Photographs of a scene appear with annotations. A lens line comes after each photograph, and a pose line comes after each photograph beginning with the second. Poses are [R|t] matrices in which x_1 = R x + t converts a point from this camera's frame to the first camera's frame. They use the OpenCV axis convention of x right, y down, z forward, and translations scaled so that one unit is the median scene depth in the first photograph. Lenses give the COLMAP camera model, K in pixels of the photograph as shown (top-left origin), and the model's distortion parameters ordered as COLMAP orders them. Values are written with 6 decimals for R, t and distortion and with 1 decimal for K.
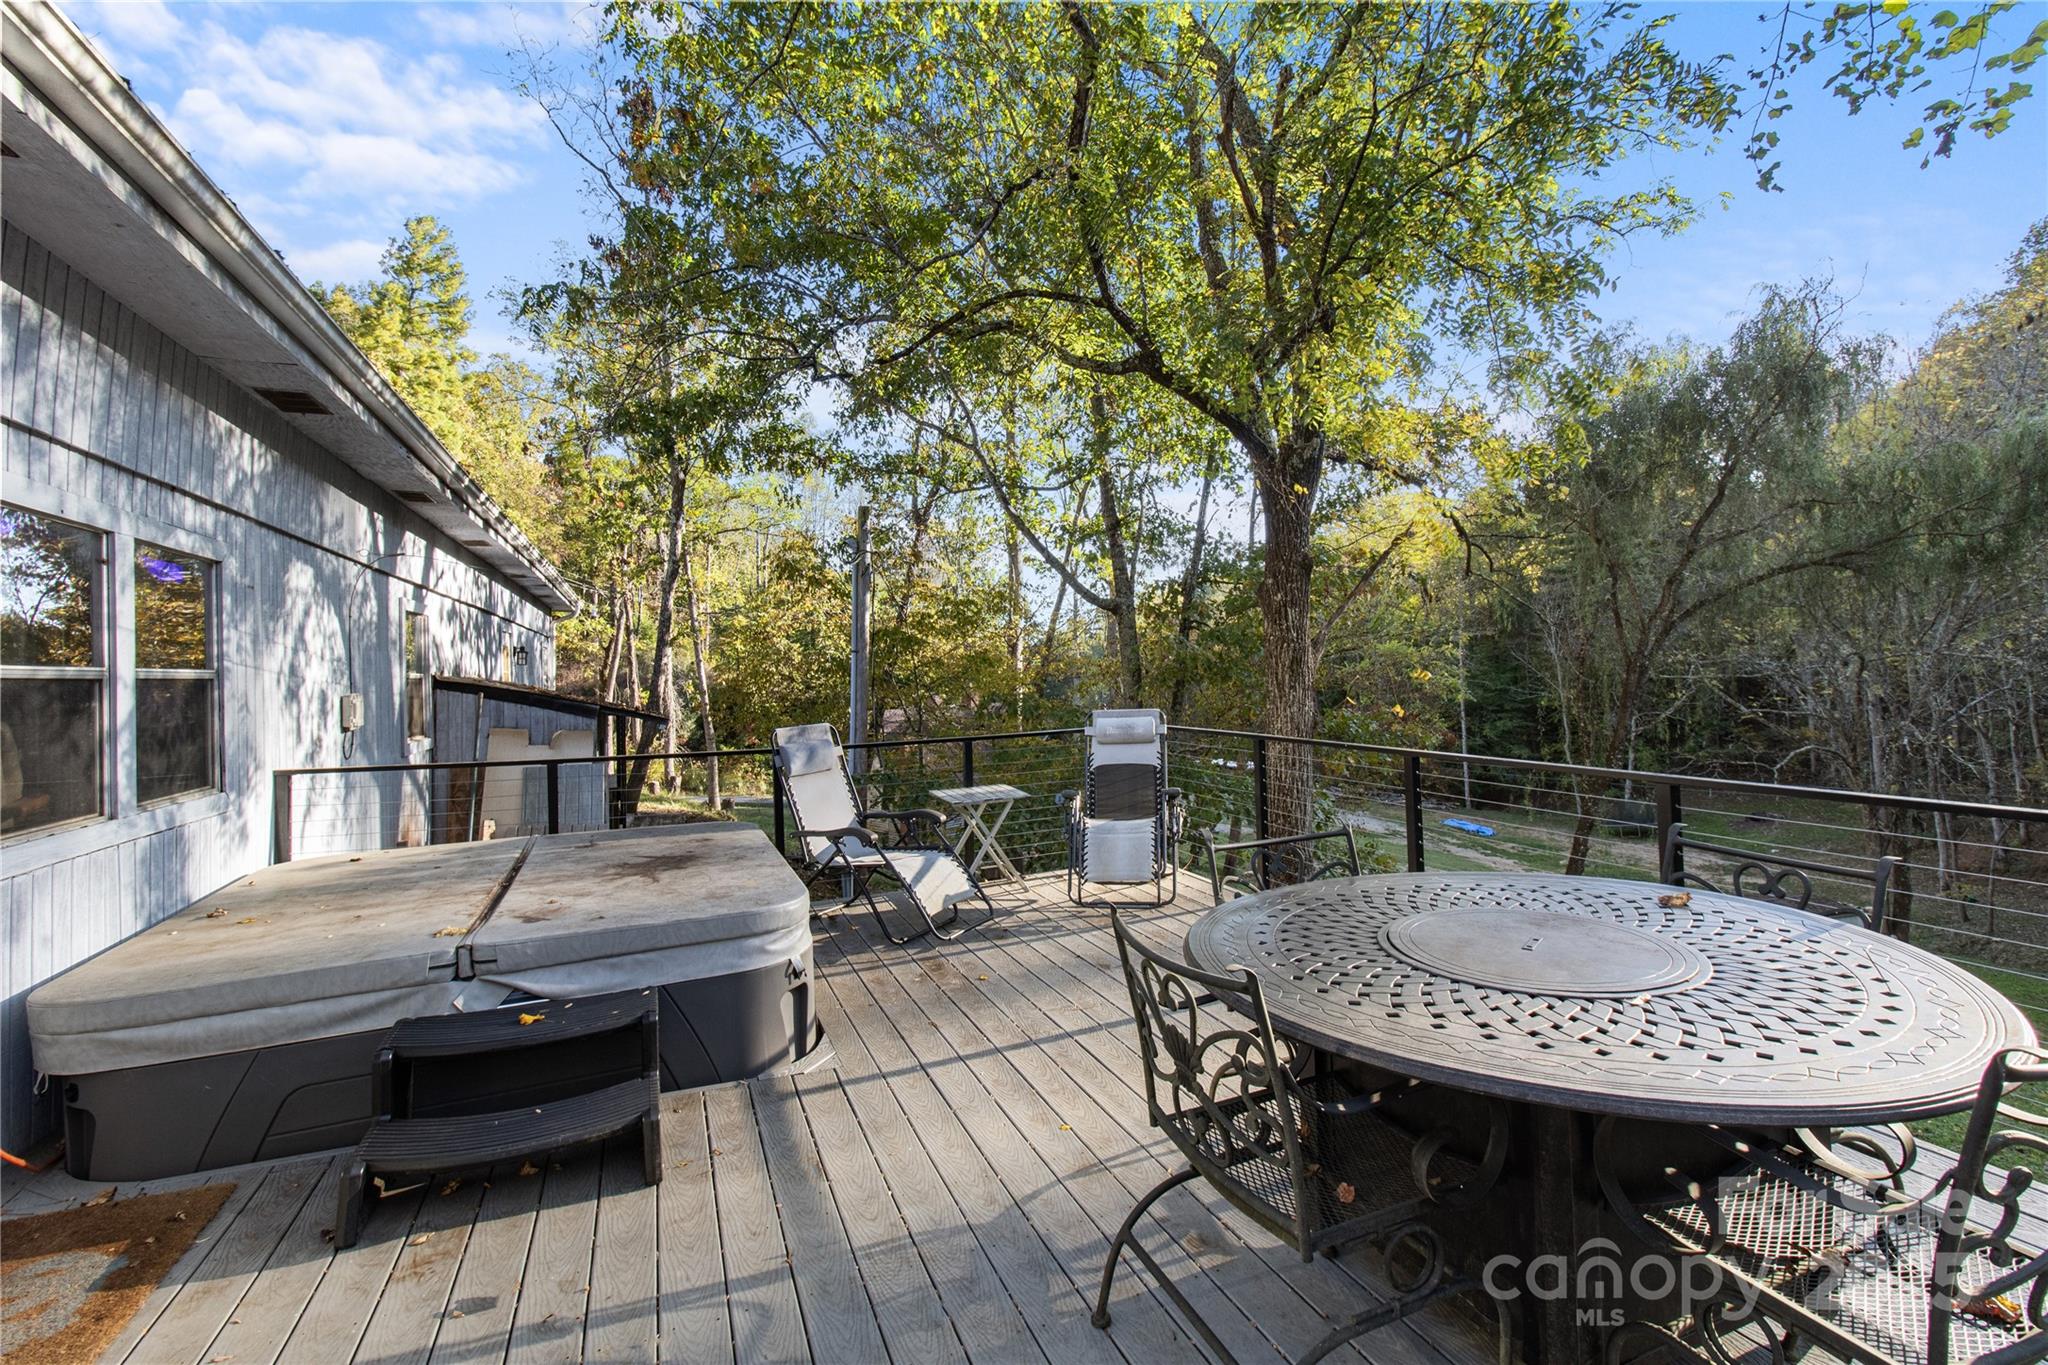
lens RADIAL K [[949.4, 0, 1018.5], [0, 949.4, 663.3], [0, 0, 1]] dist [0.002604, 0.000090]
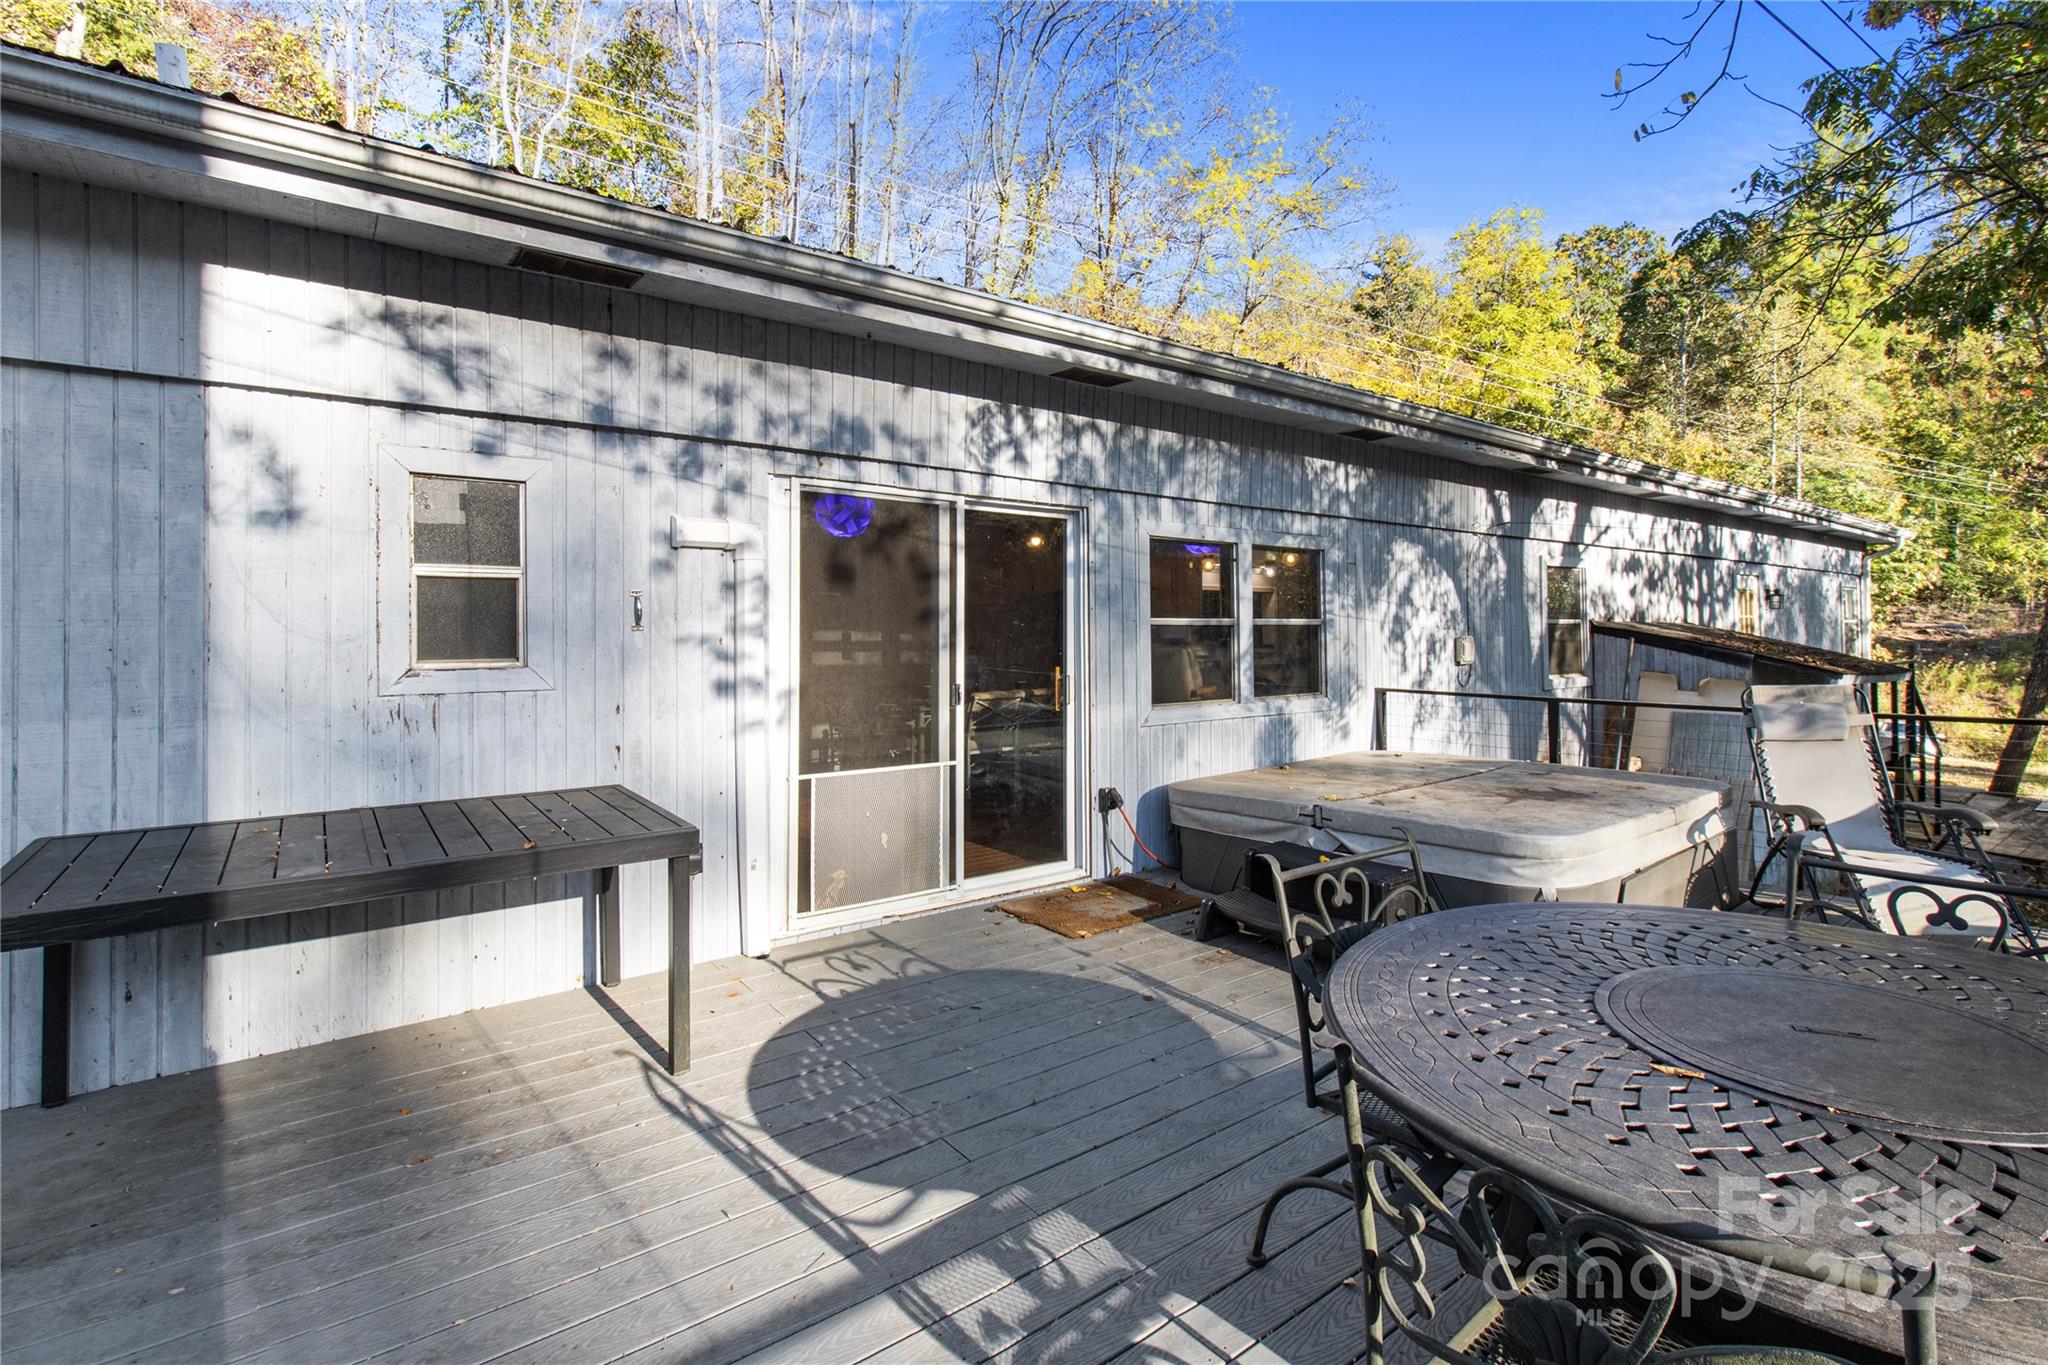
lens RADIAL K [[935.1, 0, 1039.8], [0, 935.1, 651.3], [0, 0, 1]] dist [-0.000720, 0.000207]
pose [[0.275177, 0.037324, -0.960669, 0.417138], [0.011198, 0.999054, 0.042023, -0.009429], [0.961328, -0.022322, 0.274499, 0.100016]]
